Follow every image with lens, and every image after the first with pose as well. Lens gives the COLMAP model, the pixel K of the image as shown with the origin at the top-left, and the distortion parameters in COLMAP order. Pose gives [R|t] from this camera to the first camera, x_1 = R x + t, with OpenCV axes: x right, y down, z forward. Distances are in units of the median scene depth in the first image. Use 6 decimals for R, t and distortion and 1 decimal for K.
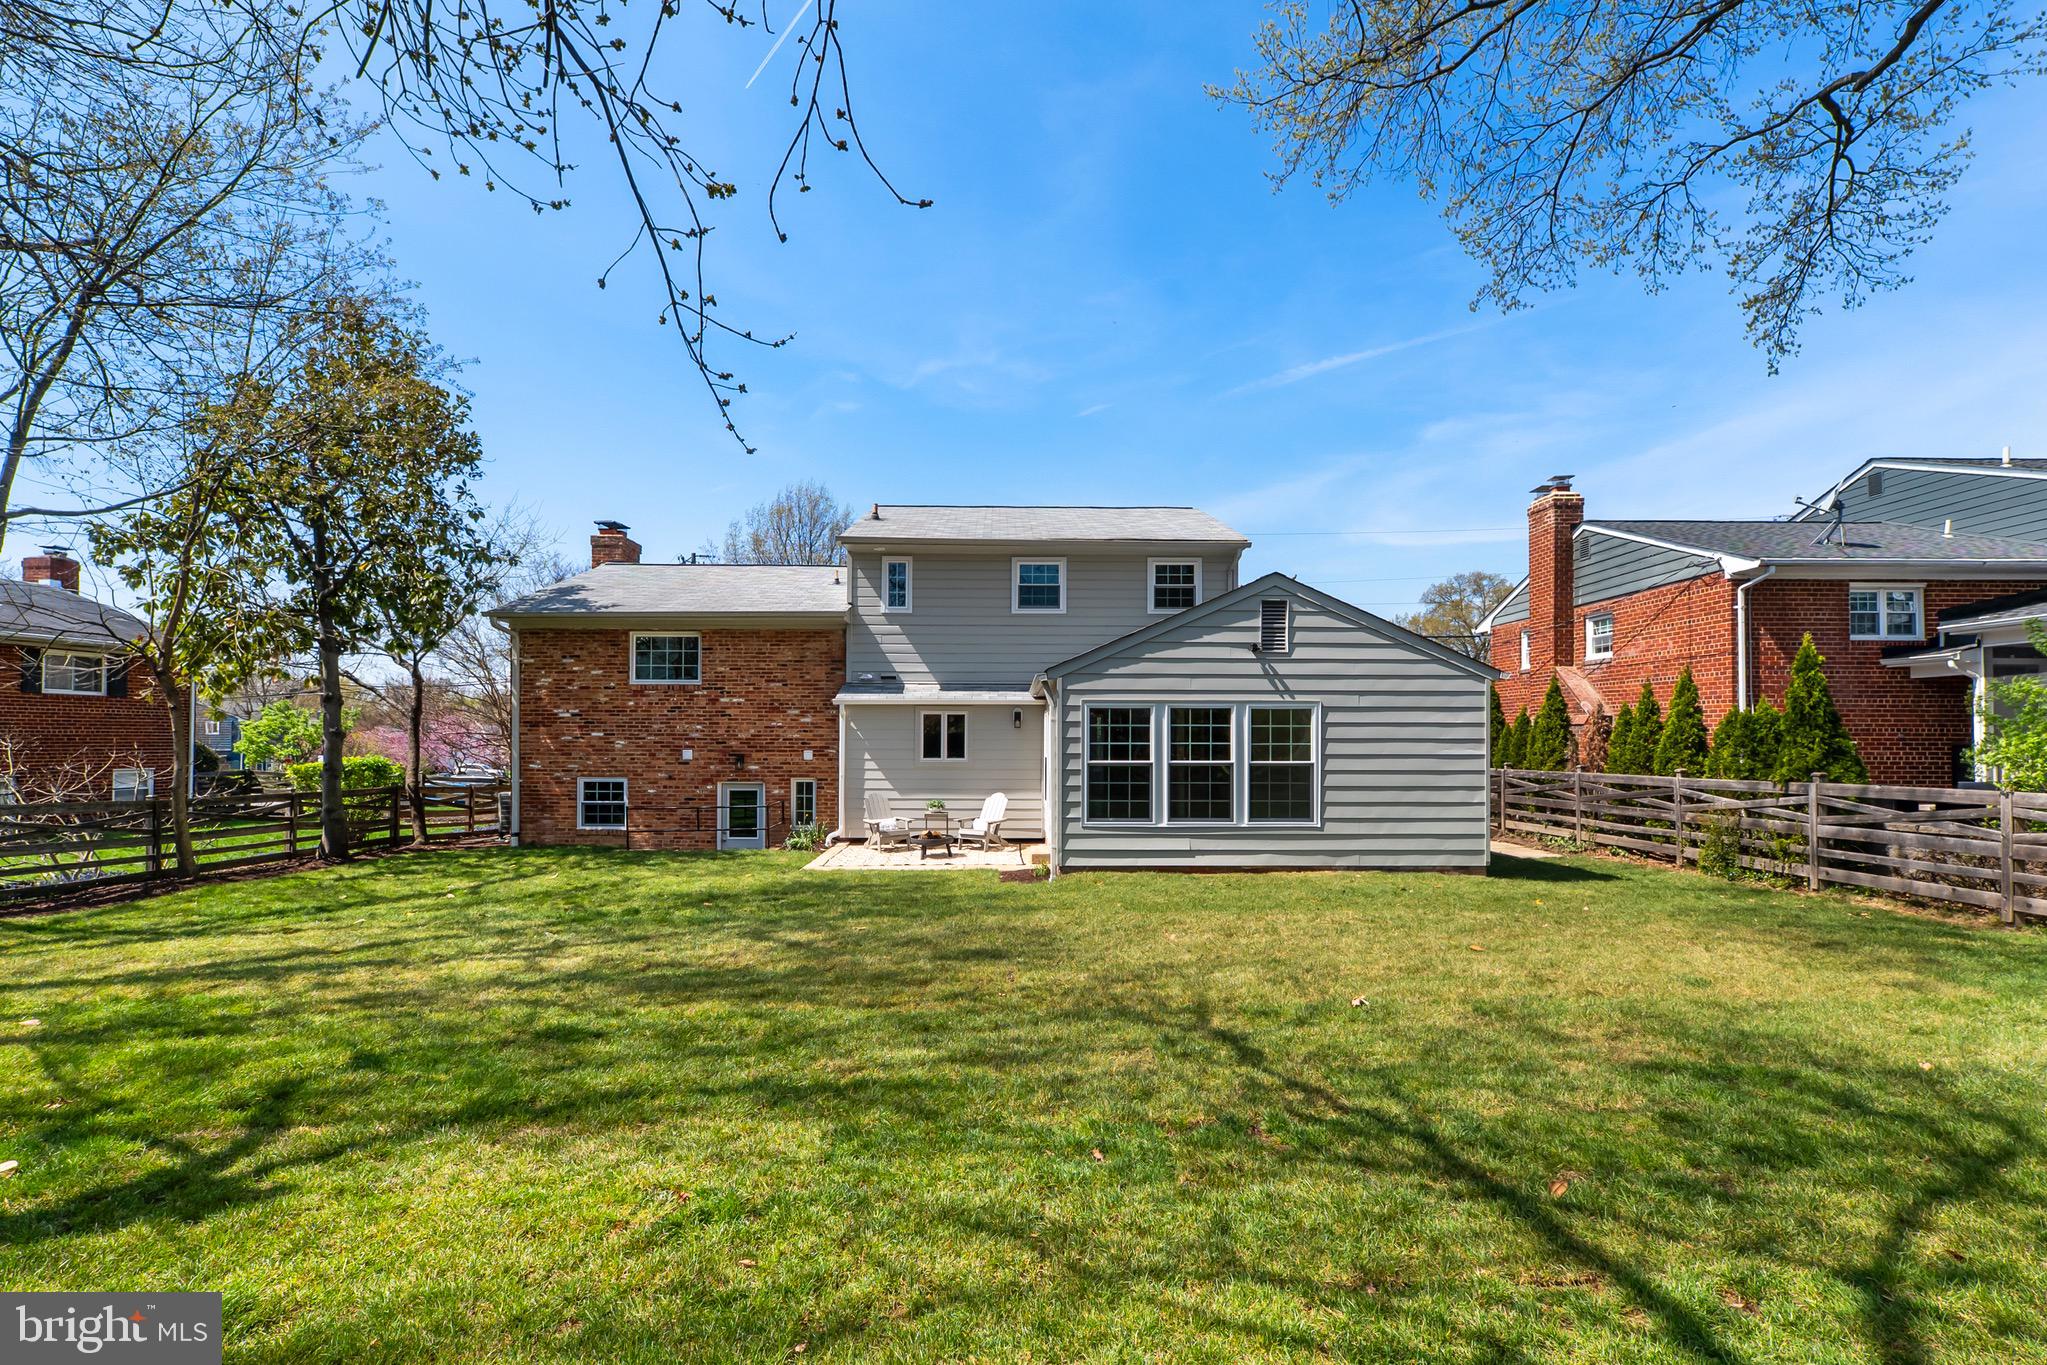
lens RADIAL K [[913.7, 0, 1045.2], [0, 913.7, 744.3], [0, 0, 1]] dist [0.001241, 0.000806]
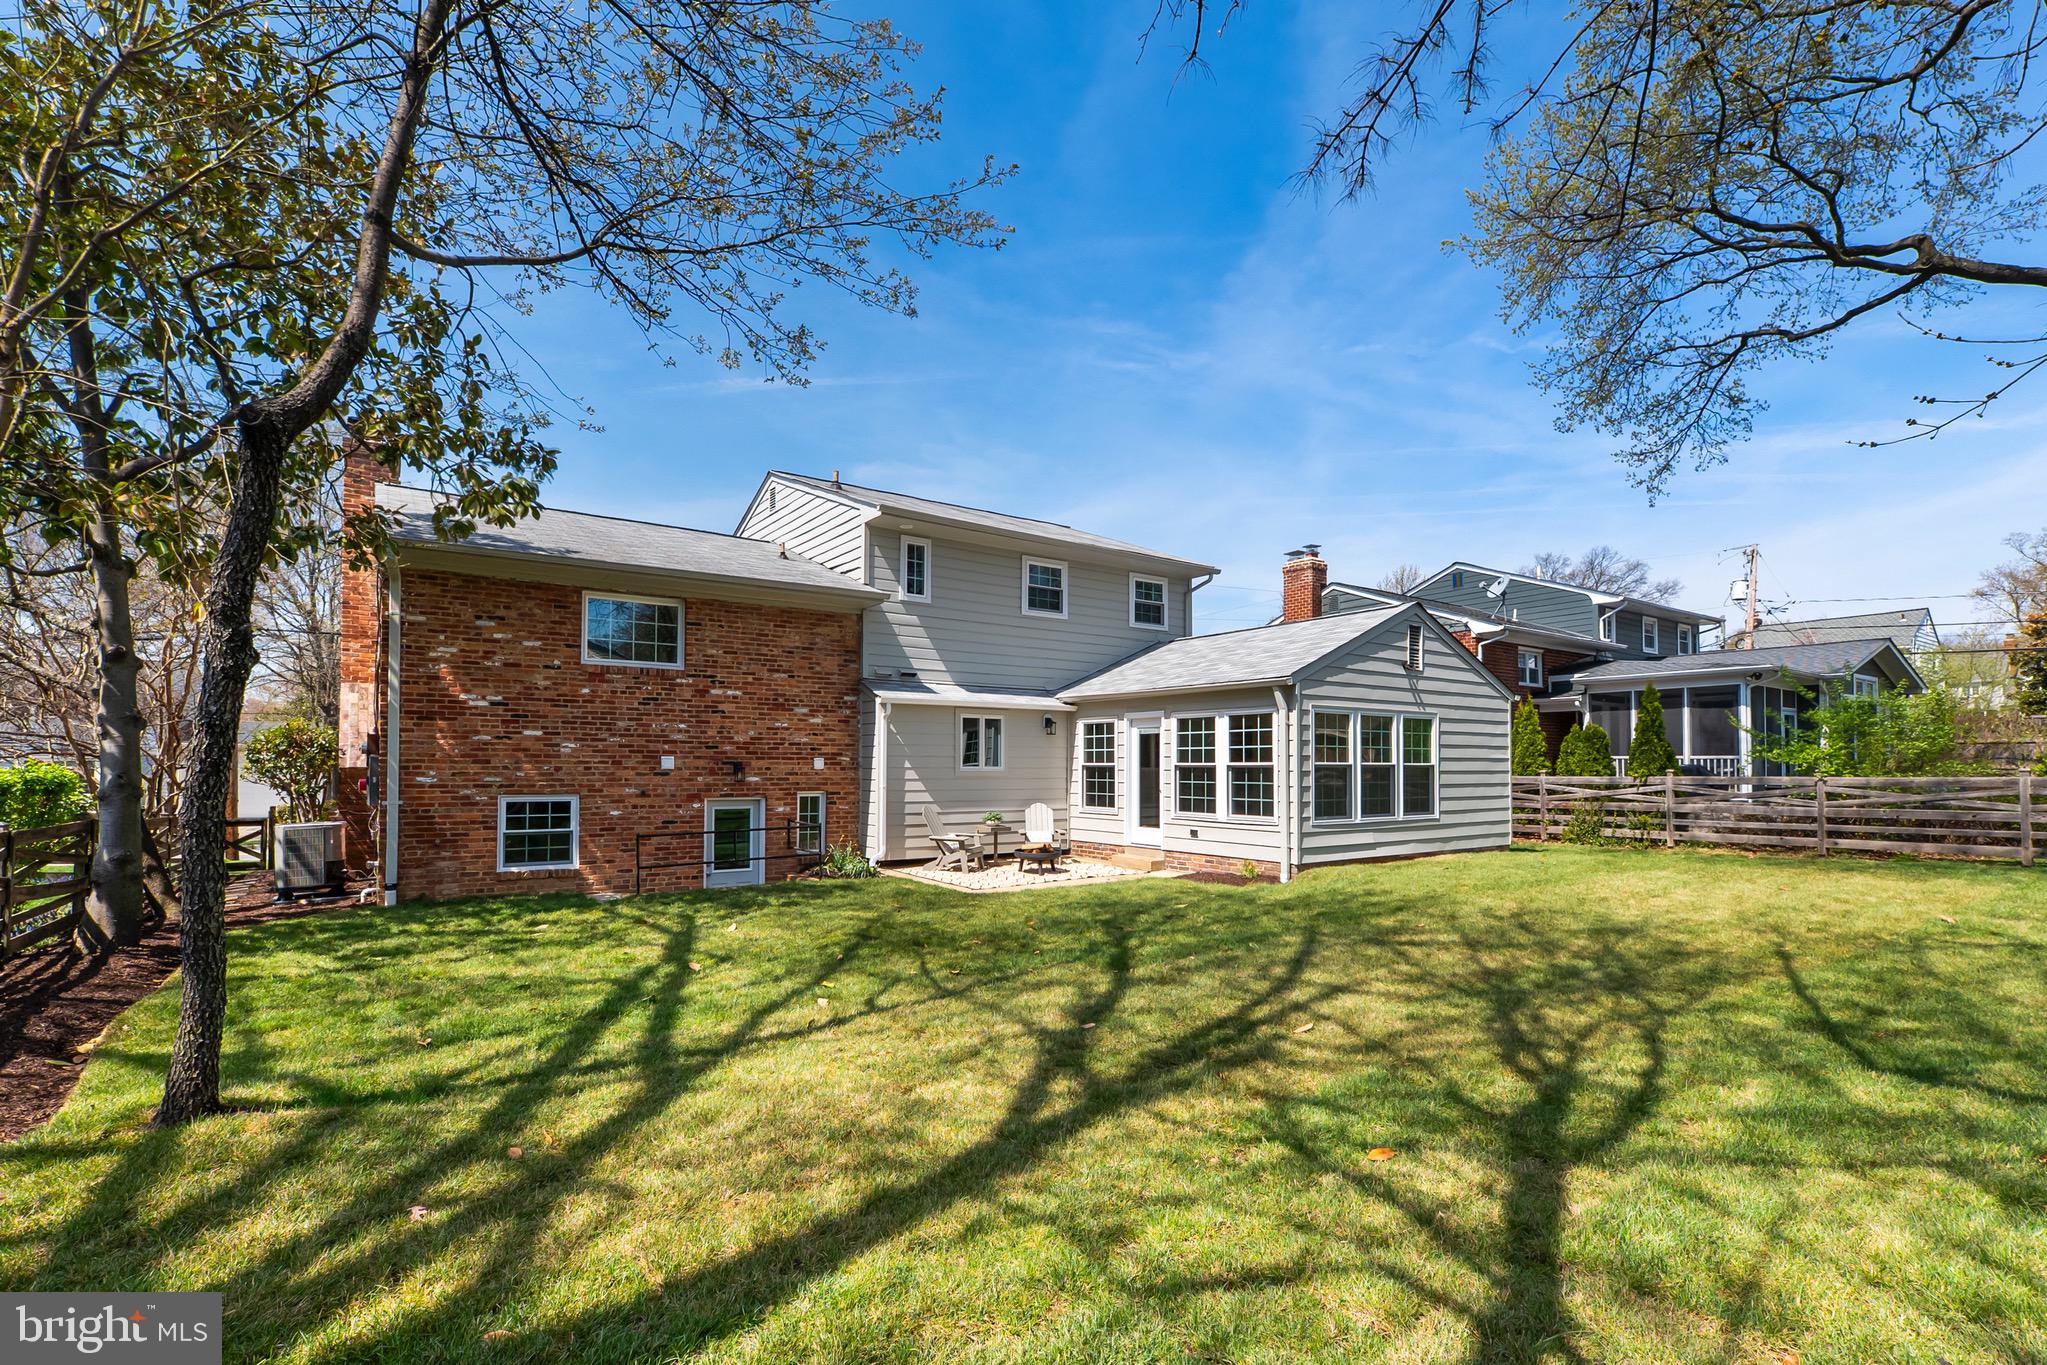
lens RADIAL K [[913.7, 0, 1052.5], [0, 913.7, 742.7], [0, 0, 1]] dist [0.001241, 0.000806]
pose [[0.828086, 0.013074, 0.560448, -0.558459], [0.002348, 0.999638, -0.026788, 0.015992], [-0.560596, 0.023499, 0.827756, 0.208945]]
